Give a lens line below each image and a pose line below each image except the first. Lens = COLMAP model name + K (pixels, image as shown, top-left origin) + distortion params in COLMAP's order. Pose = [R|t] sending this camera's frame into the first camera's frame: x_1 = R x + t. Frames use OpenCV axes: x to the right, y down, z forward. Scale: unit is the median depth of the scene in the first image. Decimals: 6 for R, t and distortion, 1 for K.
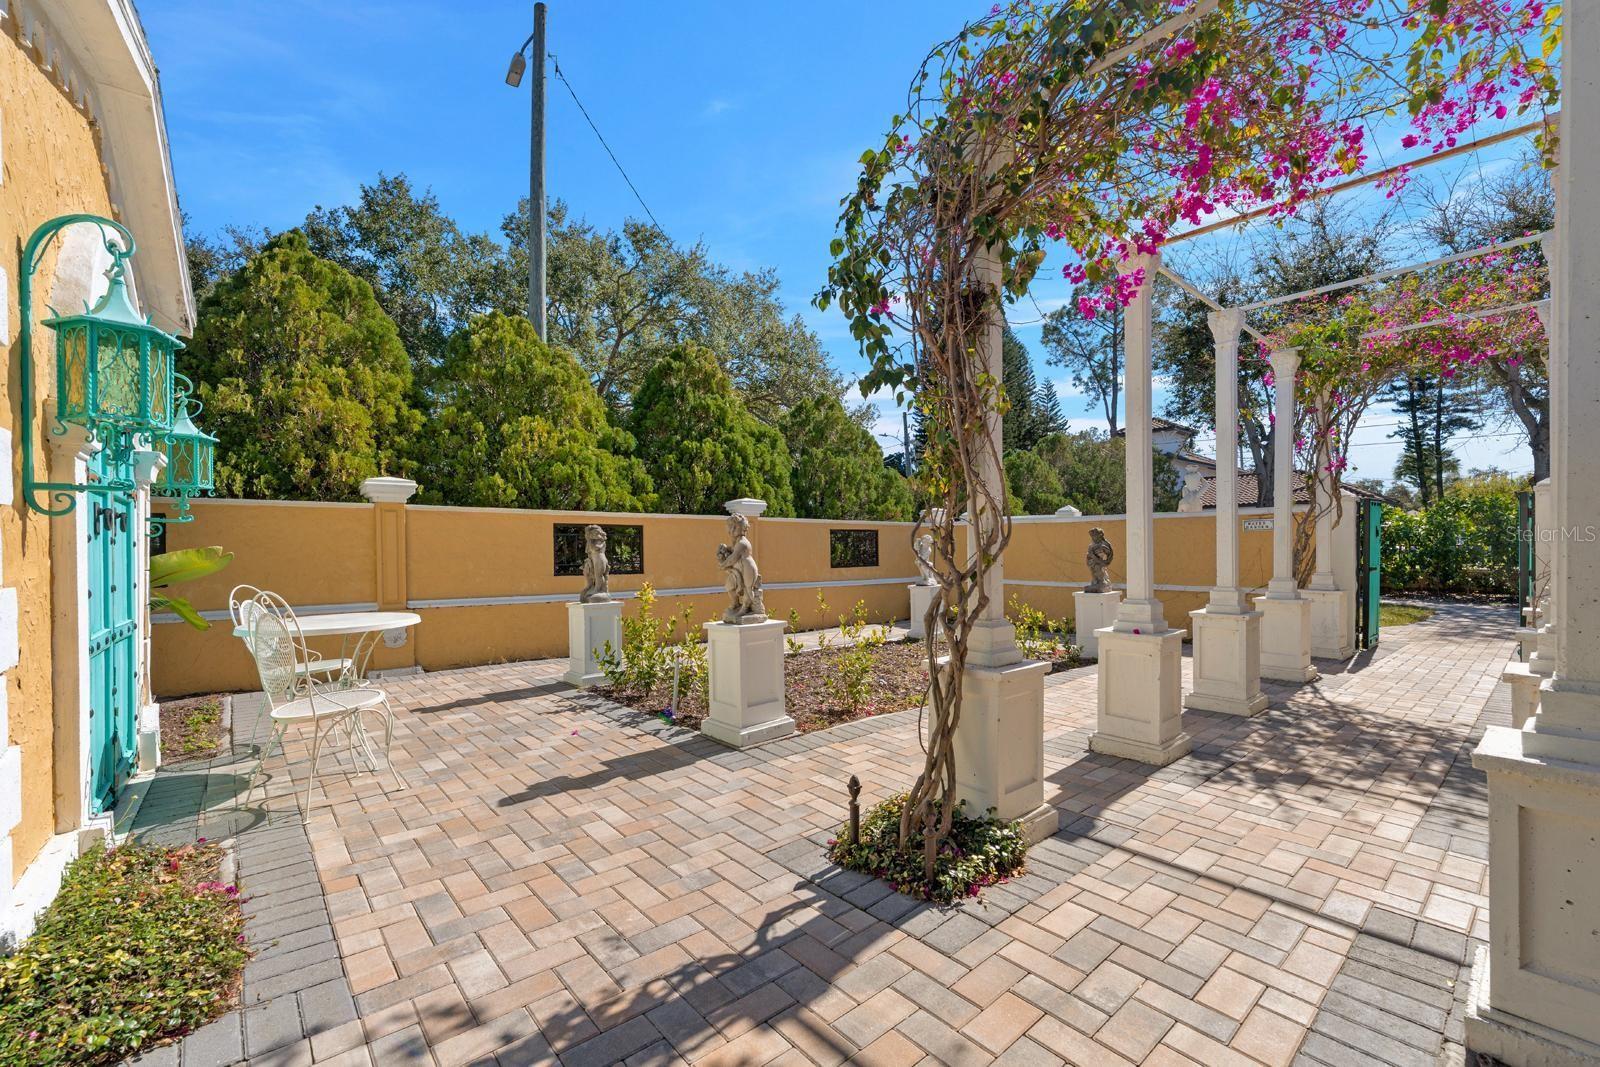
lens RADIAL K [[664.9, 0, 795.2], [0, 664.9, 562.0], [0, 0, 1]] dist [0.000394, -0.001064]
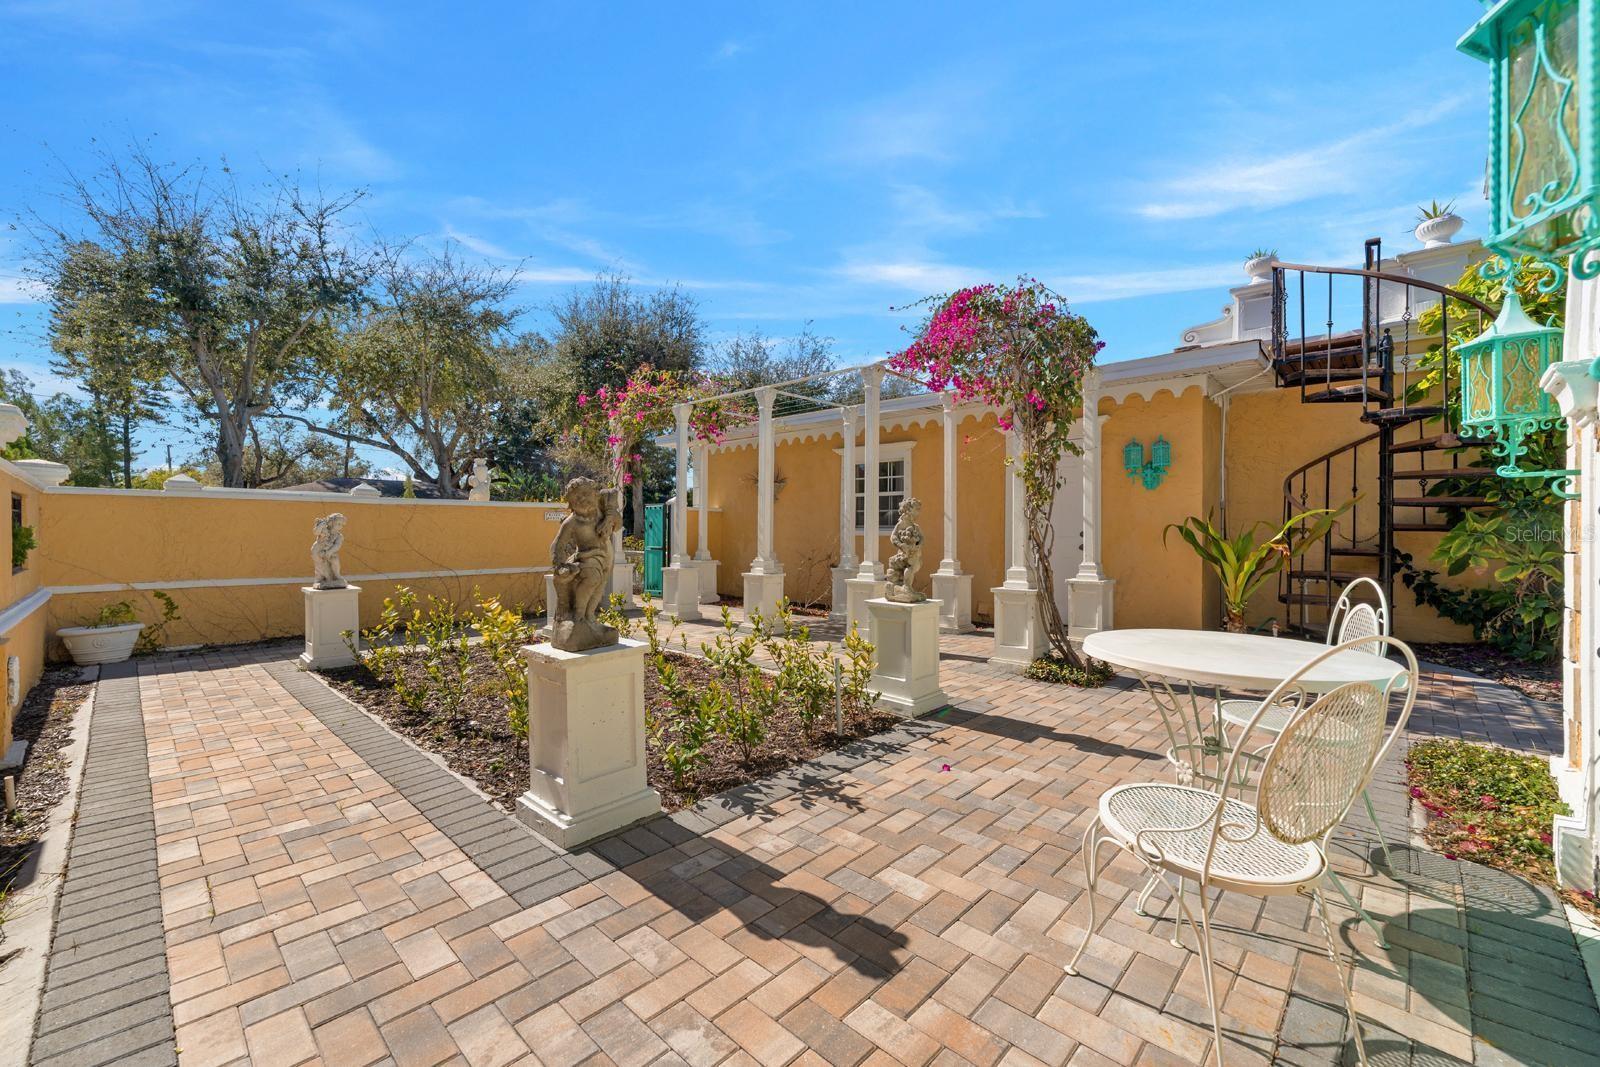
lens RADIAL K [[639.4, 0, 800.0], [0, 639.4, 533.5], [0, 0, 1]] dist [0.002141, -0.000194]
pose [[-0.103980, 0.006091, 0.994561, -1.105449], [0.019976, 0.999792, -0.004034, -0.018174], [-0.994379, 0.019448, -0.104081, 1.297623]]
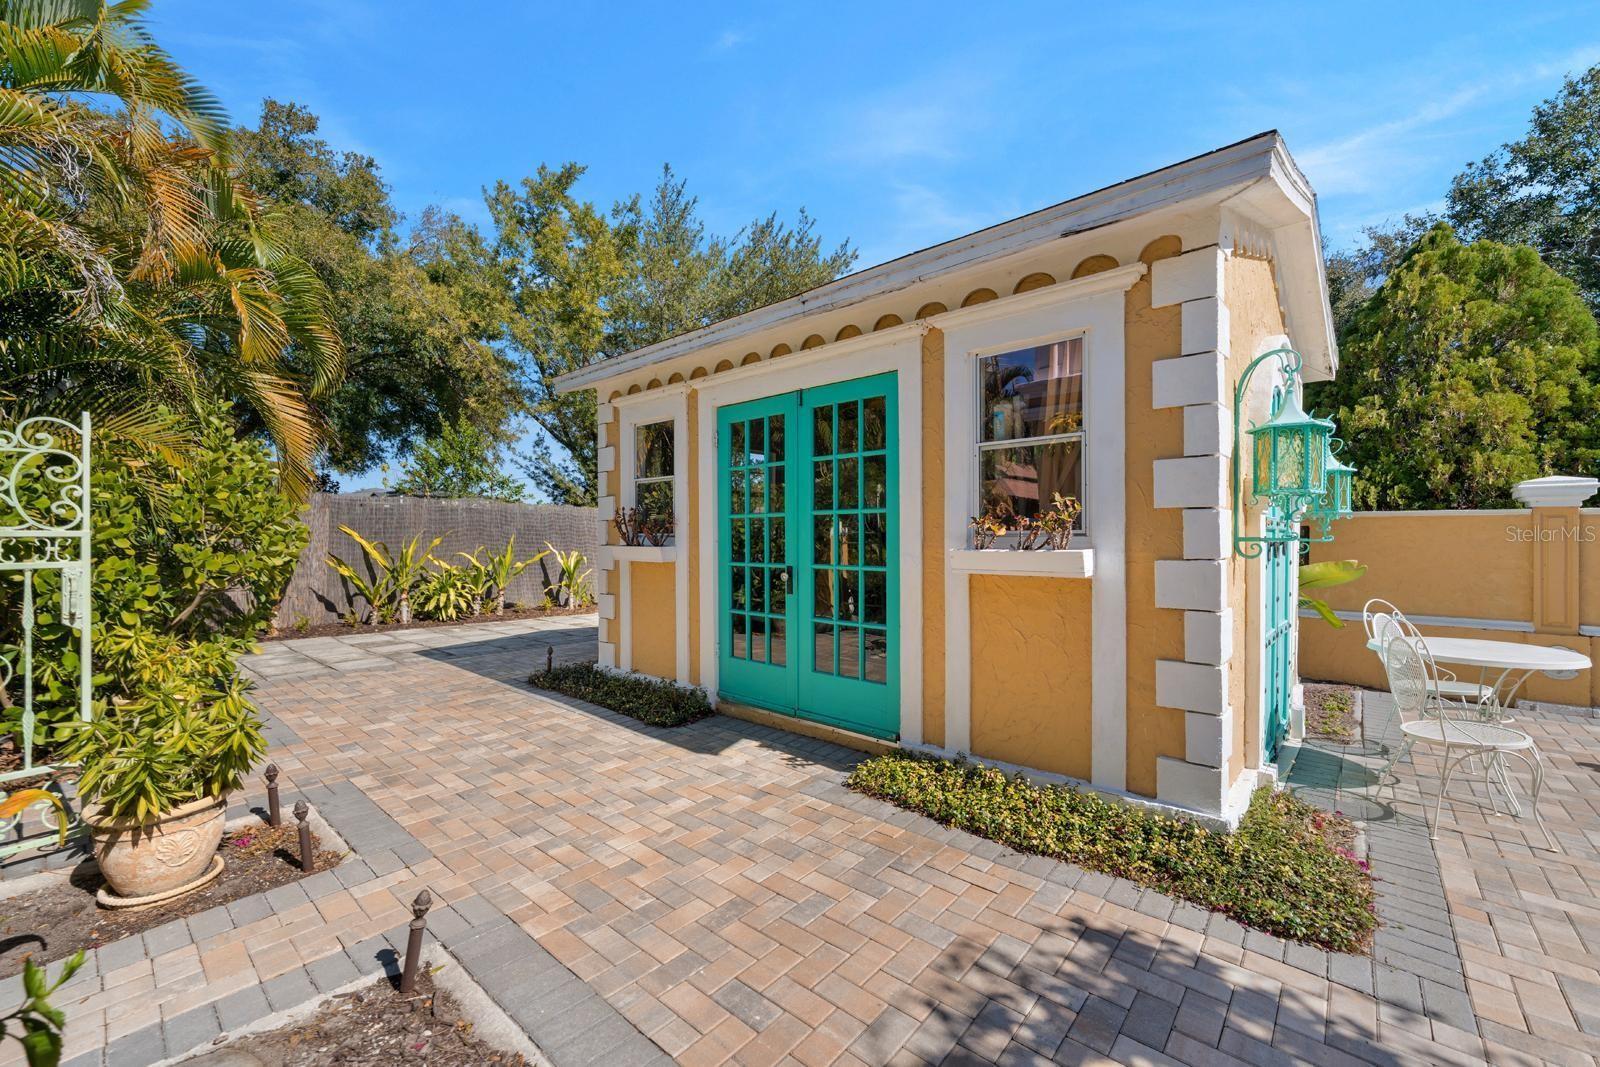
lens RADIAL K [[639.4, 0, 800.0], [0, 639.4, 533.5], [0, 0, 1]] dist [0.002141, -0.000194]
pose [[0.147610, 0.004126, -0.989037, 0.101500], [-0.021086, 0.999777, 0.001024, -0.059355], [0.988821, 0.020704, 0.147664, -0.131784]]
